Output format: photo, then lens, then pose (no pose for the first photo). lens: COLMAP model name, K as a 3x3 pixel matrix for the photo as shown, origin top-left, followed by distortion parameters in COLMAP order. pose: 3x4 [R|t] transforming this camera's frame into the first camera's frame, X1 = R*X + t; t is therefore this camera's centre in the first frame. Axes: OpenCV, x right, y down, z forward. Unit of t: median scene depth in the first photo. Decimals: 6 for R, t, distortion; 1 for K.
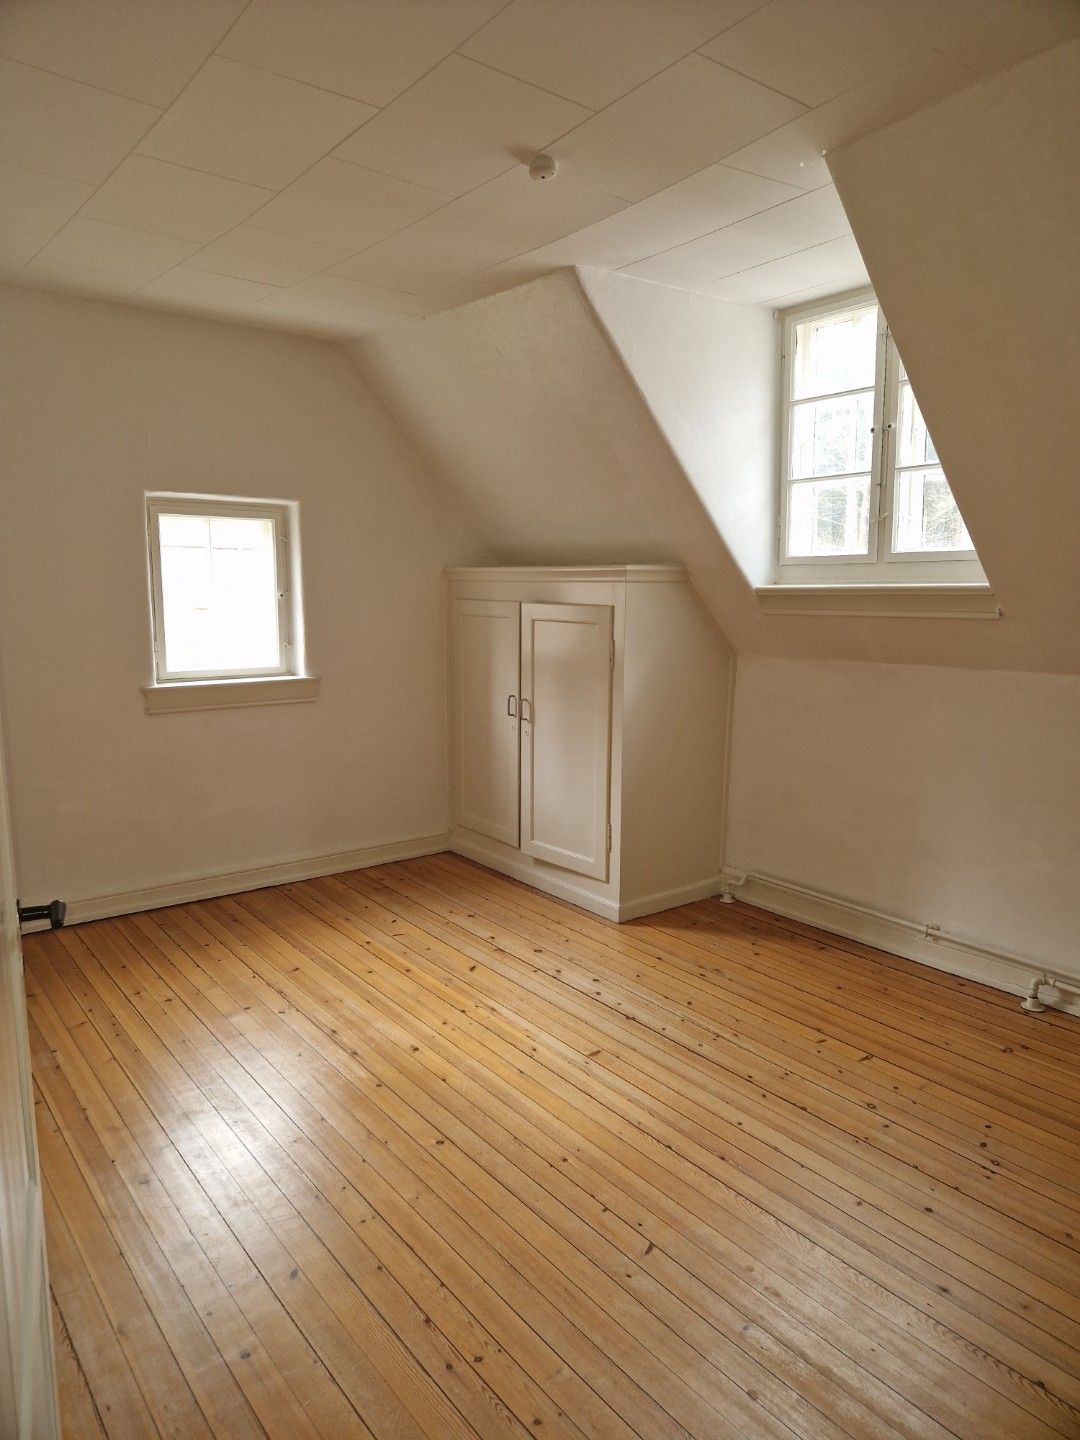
lens RADIAL K [[934.5, 0, 540.0], [0, 934.5, 720.0], [0, 0, 1]] dist [0.000037, -0.131156]
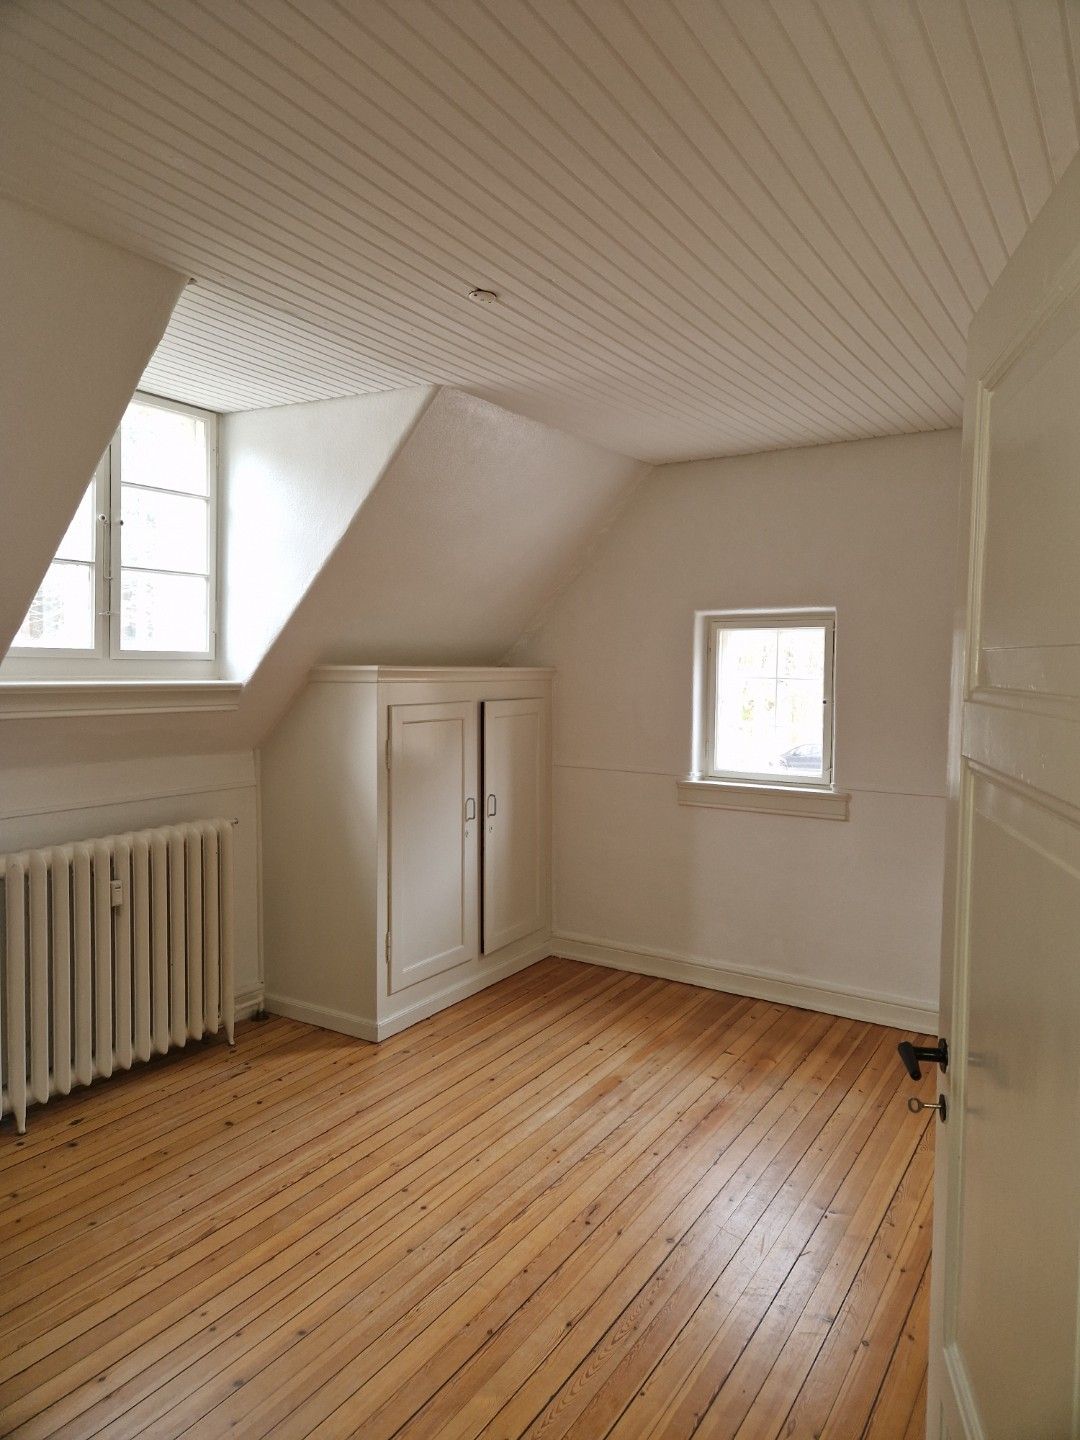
lens RADIAL K [[934.5, 0, 540.0], [0, 934.5, 720.0], [0, 0, 1]] dist [0.000037, -0.131156]
pose [[0.326909, 0.051456, -0.943654, 0.567591], [-0.167468, 0.985868, -0.004258, -0.071088], [0.930099, 0.159424, 0.330906, 0.440539]]
